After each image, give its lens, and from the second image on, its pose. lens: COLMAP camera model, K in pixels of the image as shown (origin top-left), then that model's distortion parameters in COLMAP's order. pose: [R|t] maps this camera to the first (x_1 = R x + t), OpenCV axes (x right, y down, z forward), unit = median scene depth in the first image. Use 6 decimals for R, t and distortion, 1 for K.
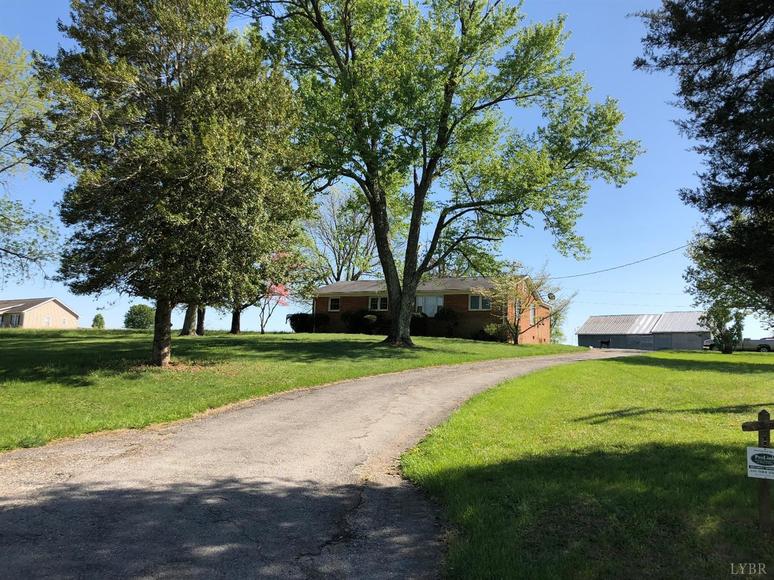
lens RADIAL K [[628.9, 0, 387.0], [0, 628.9, 290.0], [0, 0, 1]] dist [-0.006259, -0.013667]
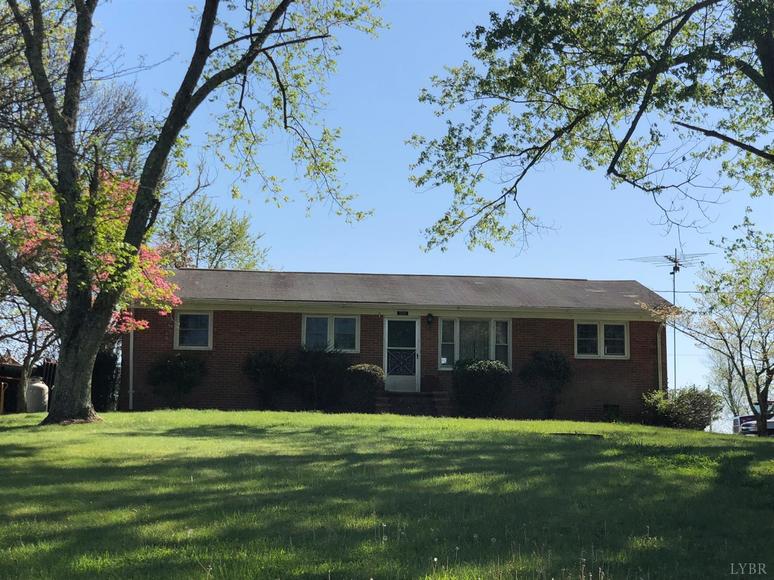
lens RADIAL K [[1404.2, 0, 387.0], [0, 1404.2, 290.0], [0, 0, 1]] dist [-0.021891, 0.327139]
pose [[0.829102, 0.060270, 0.555839, -0.438360], [-0.036499, 0.997887, -0.053759, 0.037970], [-0.557905, 0.024285, 0.829550, 0.274049]]
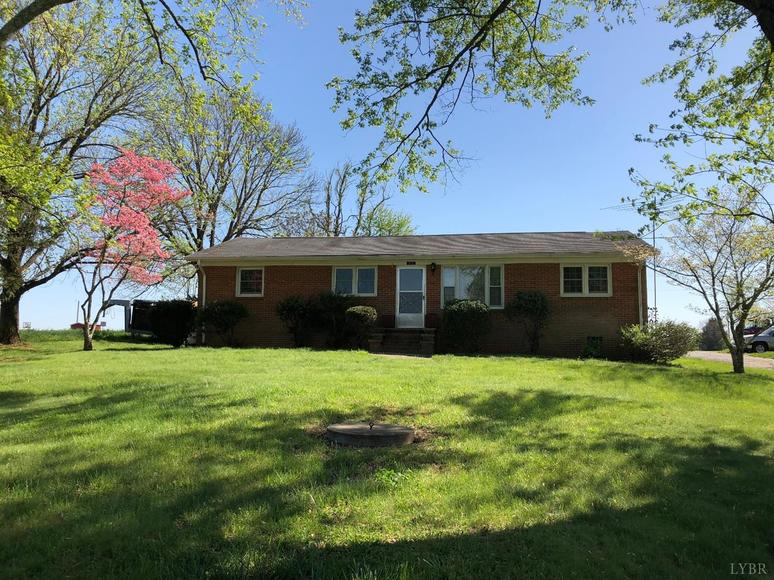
lens RADIAL K [[628.9, 0, 387.0], [0, 628.9, 290.0], [0, 0, 1]] dist [-0.006259, -0.013667]
pose [[0.951036, 0.018233, 0.308543, -0.128535], [-0.016243, 0.999827, -0.009018, 0.030865], [-0.308654, 0.003565, 0.951168, 0.529014]]
